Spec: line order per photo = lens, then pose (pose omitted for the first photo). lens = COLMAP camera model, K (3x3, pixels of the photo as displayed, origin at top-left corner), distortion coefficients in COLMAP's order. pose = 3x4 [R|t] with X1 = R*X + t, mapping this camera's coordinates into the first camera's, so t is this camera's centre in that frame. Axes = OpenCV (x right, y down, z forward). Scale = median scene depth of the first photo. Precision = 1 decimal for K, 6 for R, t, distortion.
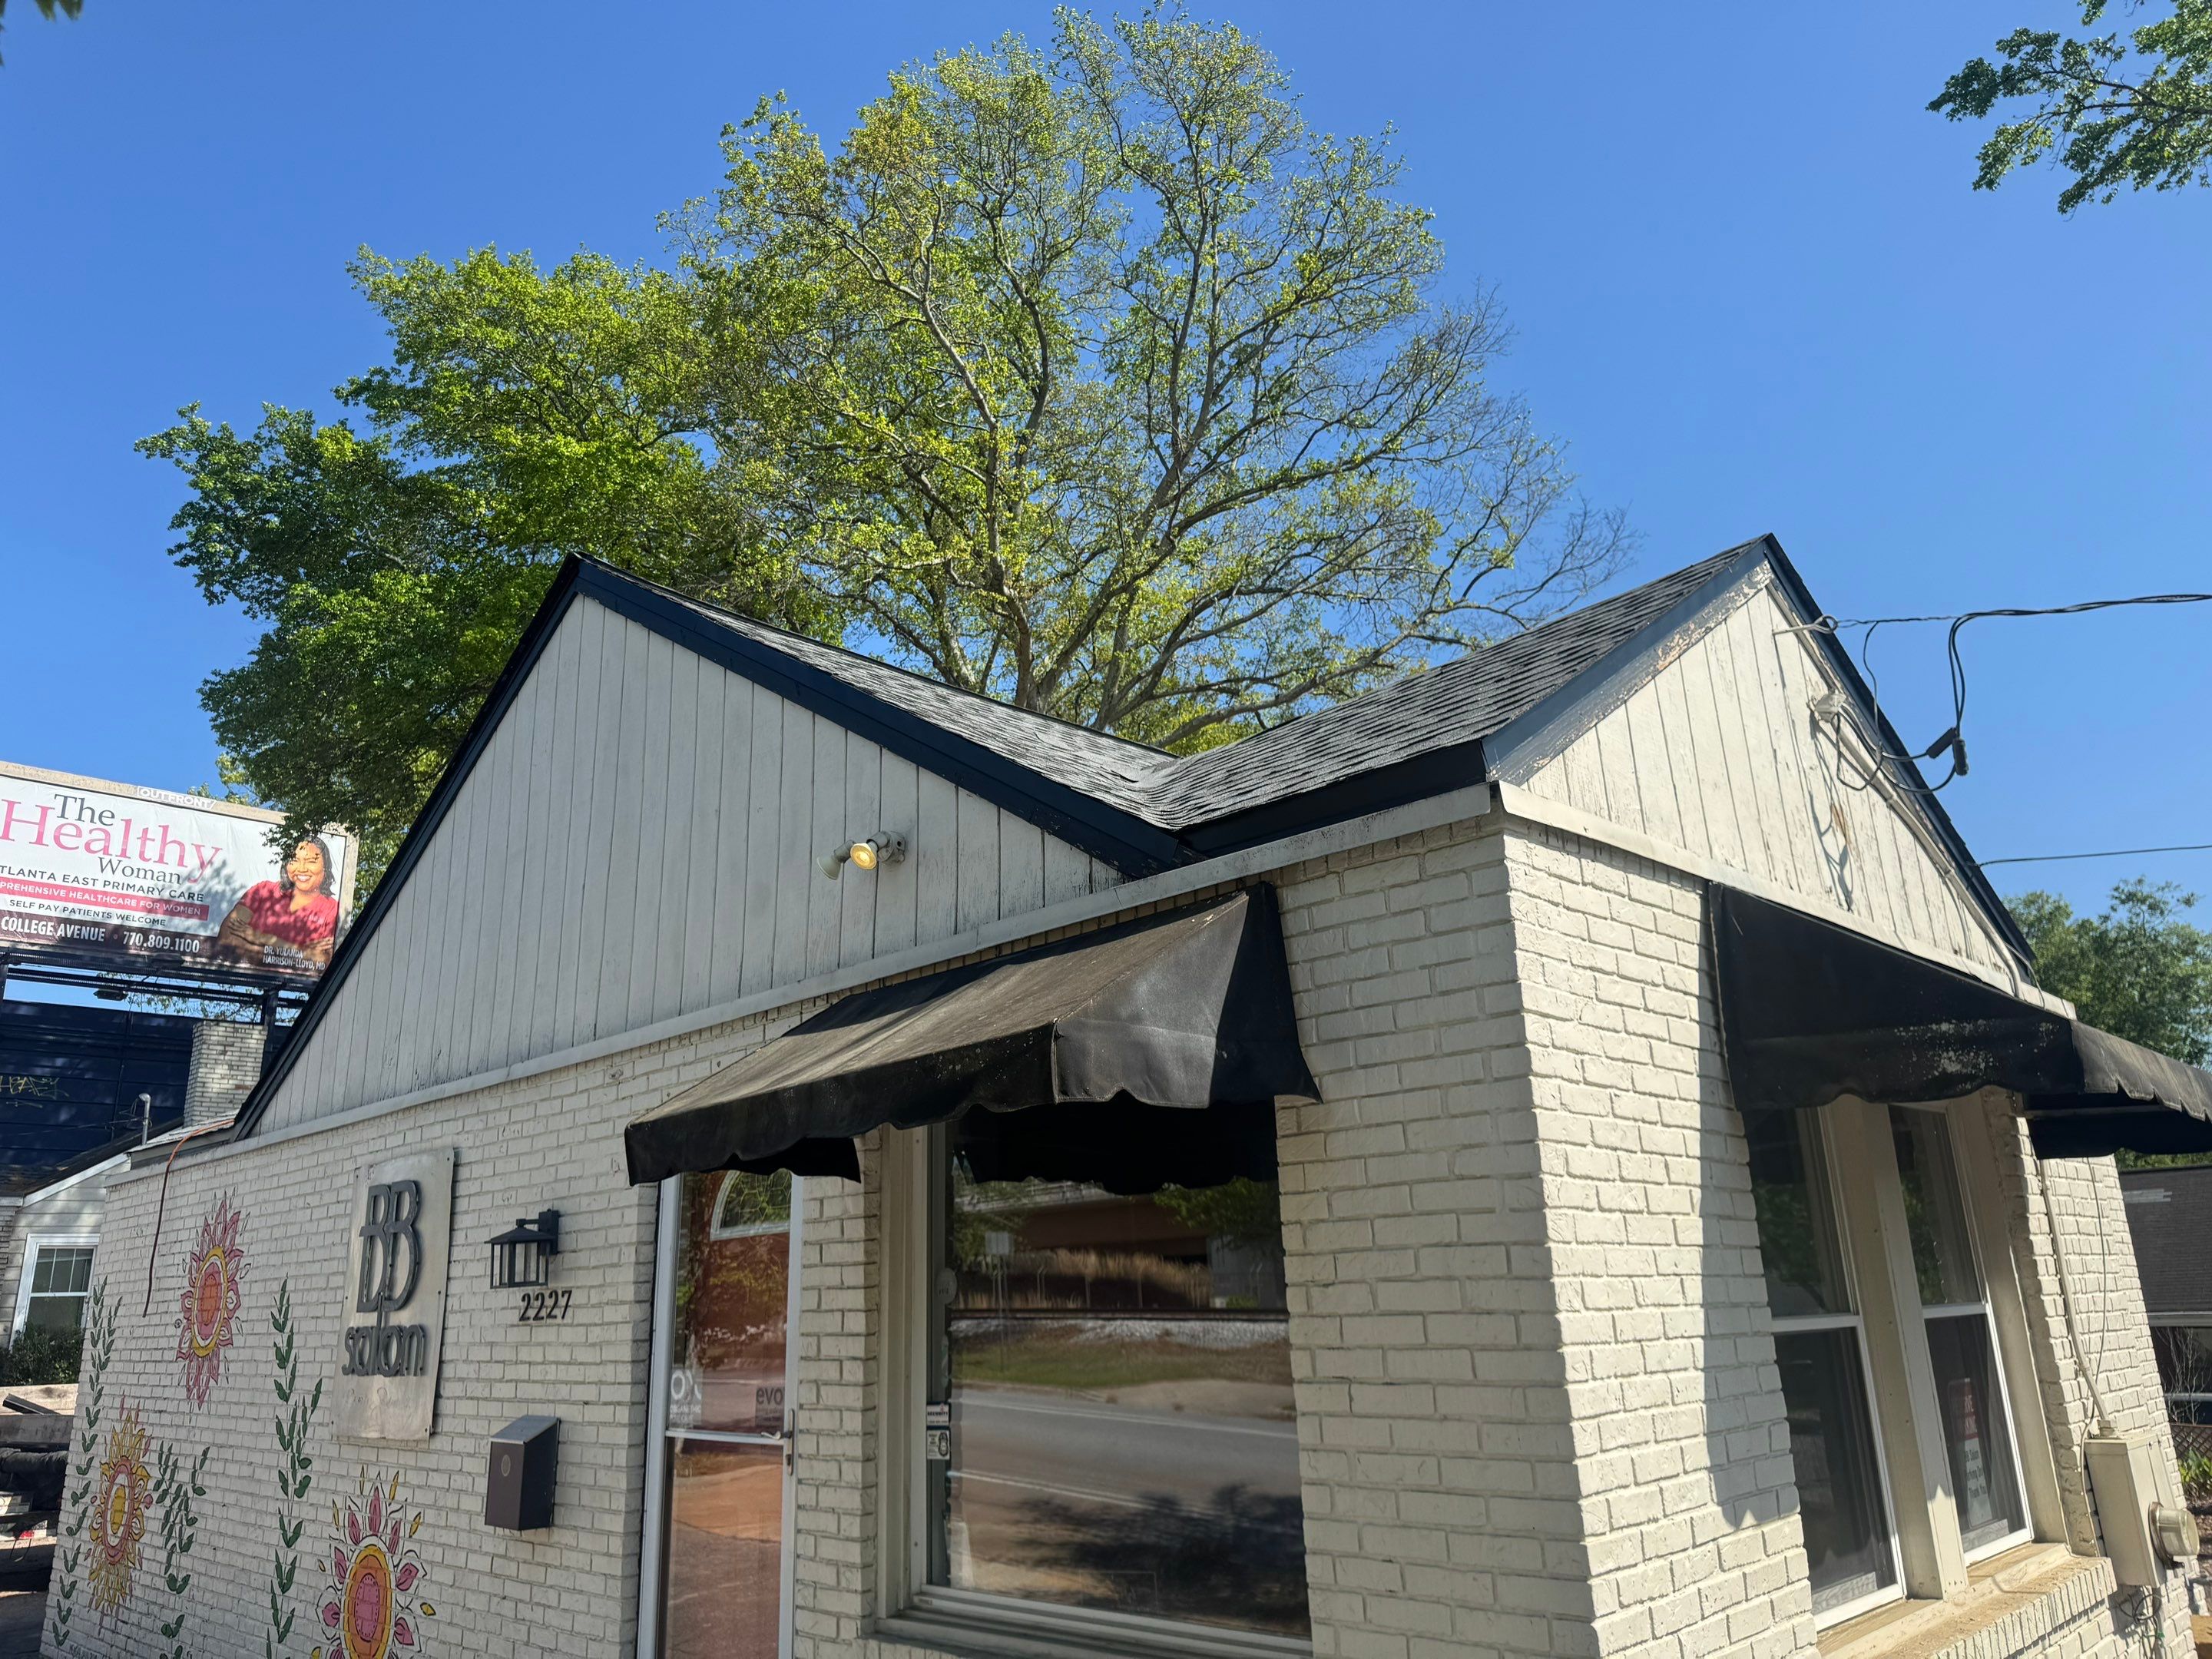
lens RADIAL K [[1583.6, 0, 1149.4], [0, 1583.6, 805.5], [0, 0, 1]] dist [0.051642, -0.065708]
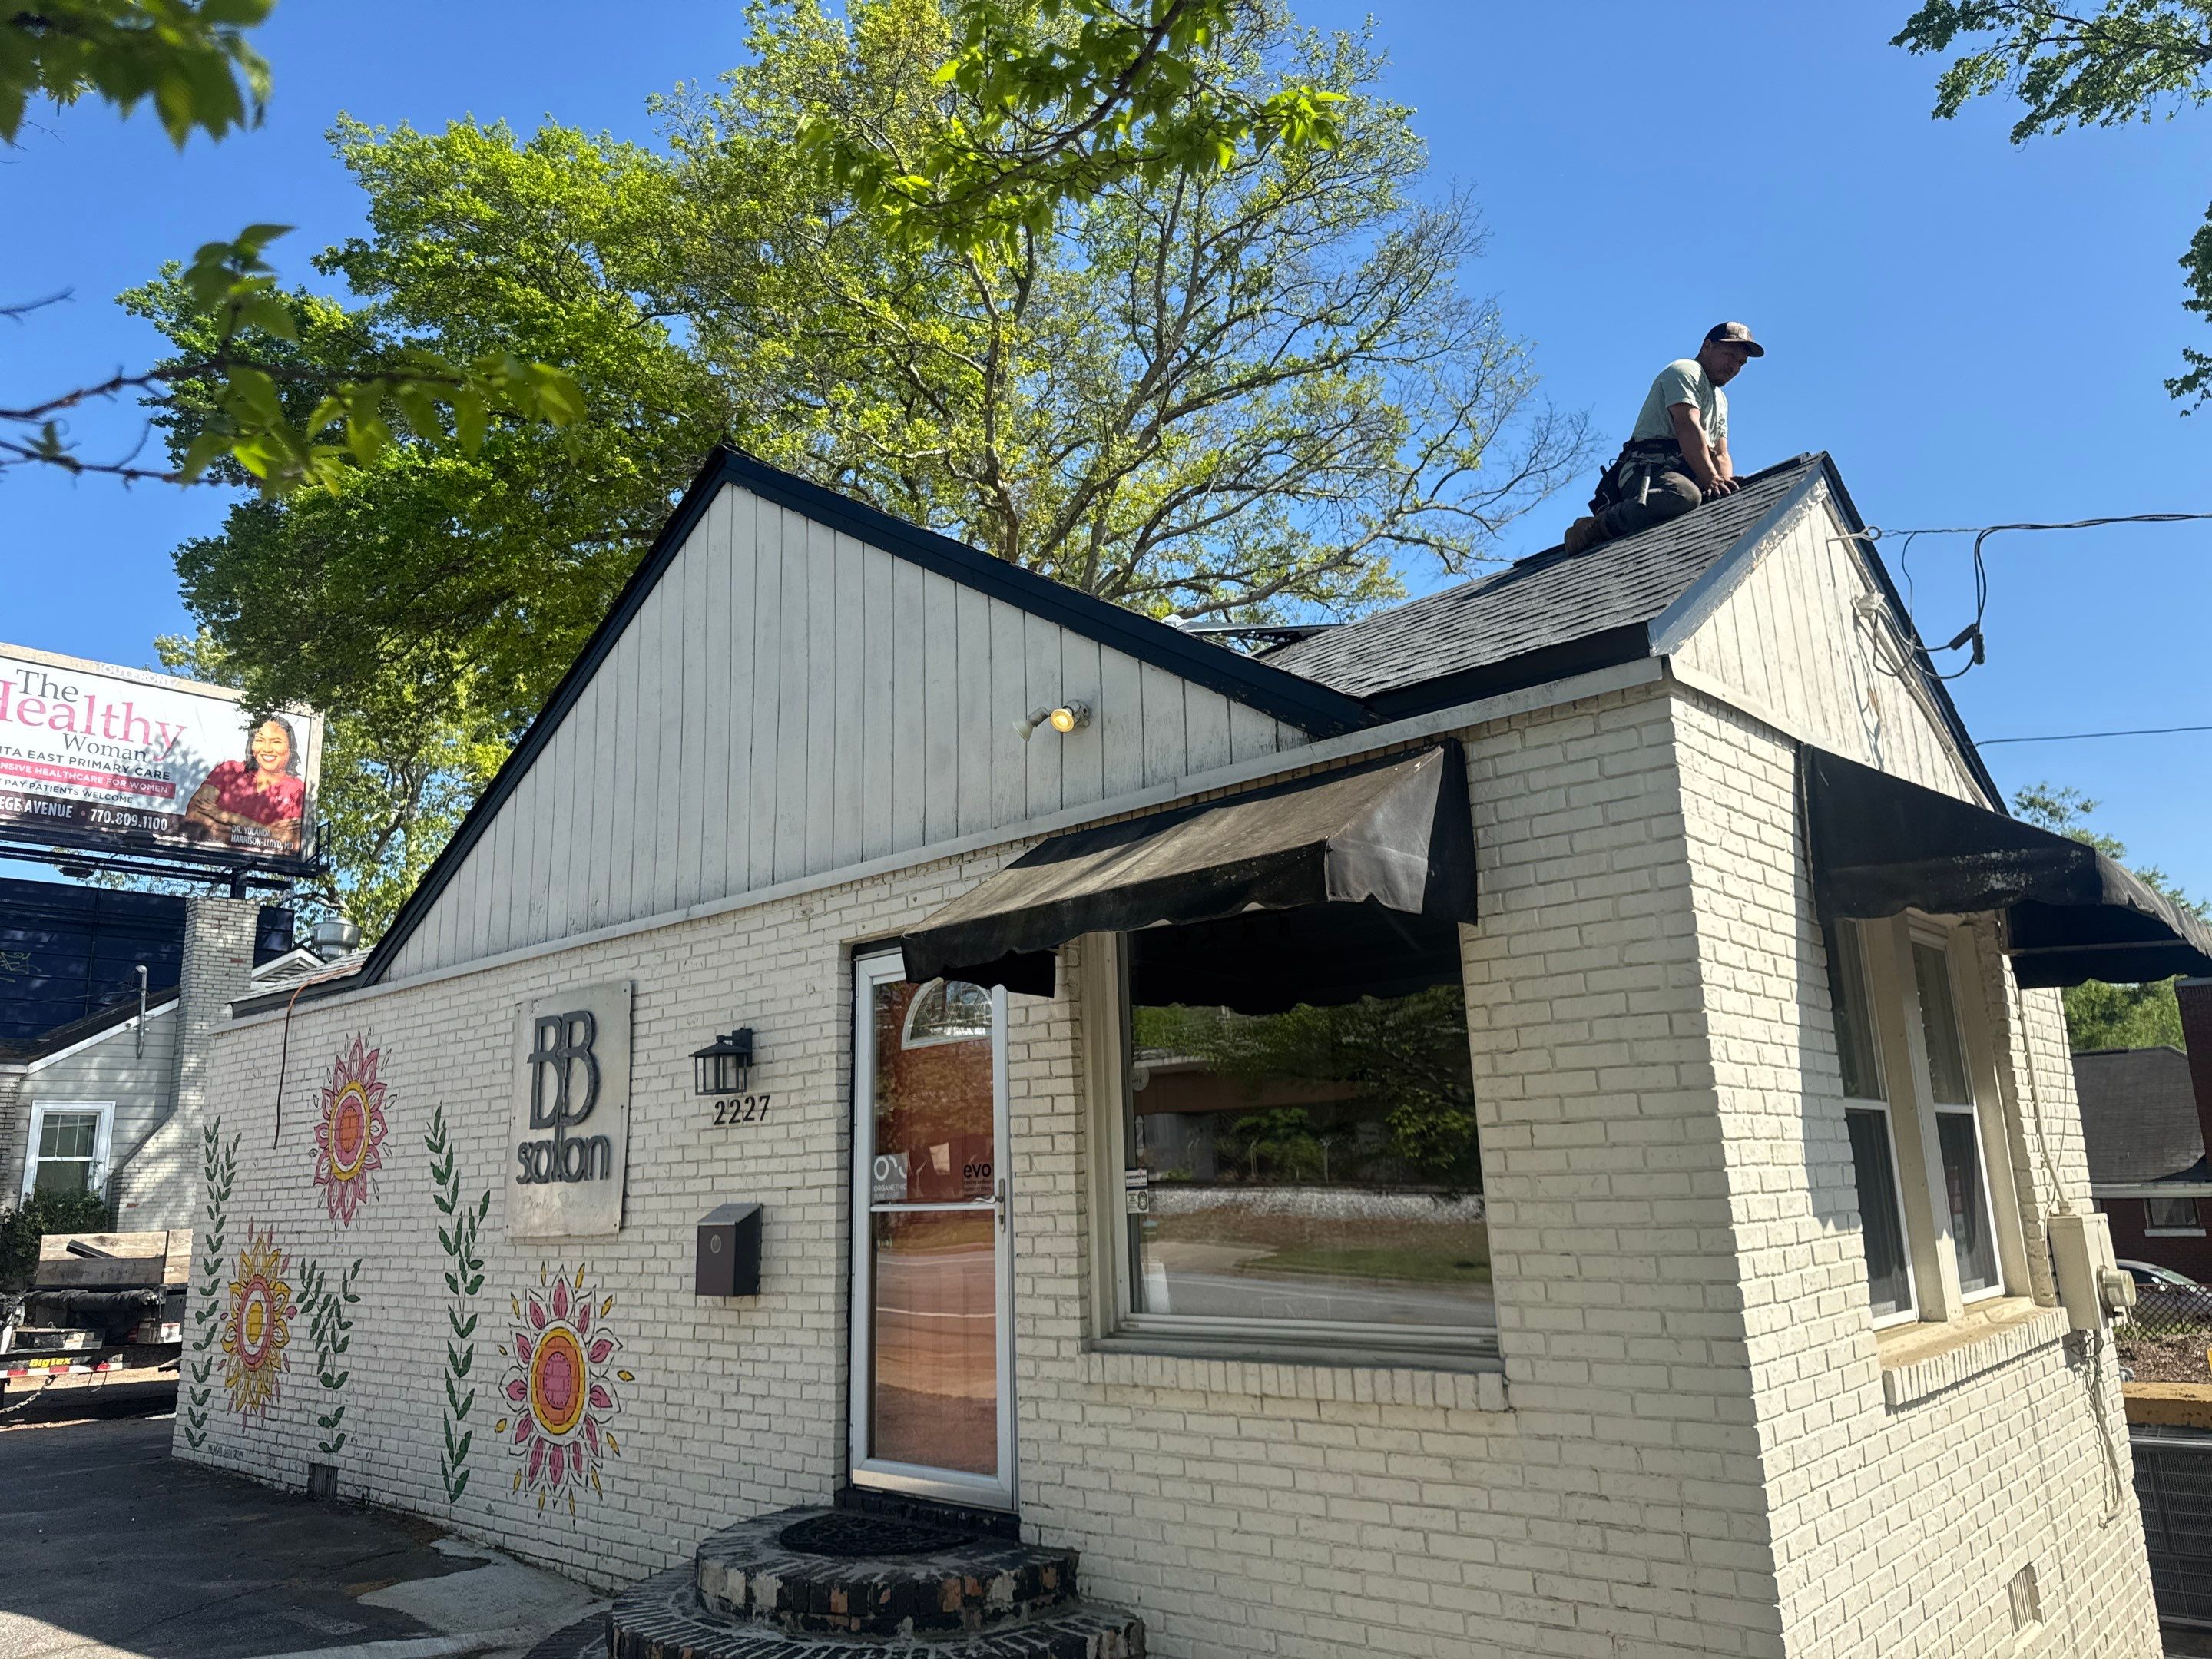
lens RADIAL K [[1575.4, 0, 1153.0], [0, 1575.4, 819.4], [0, 0, 1]] dist [0.114897, -0.185574]
pose [[0.998773, 0.010673, 0.048354, -0.142735], [-0.014217, 0.997191, 0.073543, 0.015669], [-0.047433, -0.074141, 0.996119, -0.144110]]
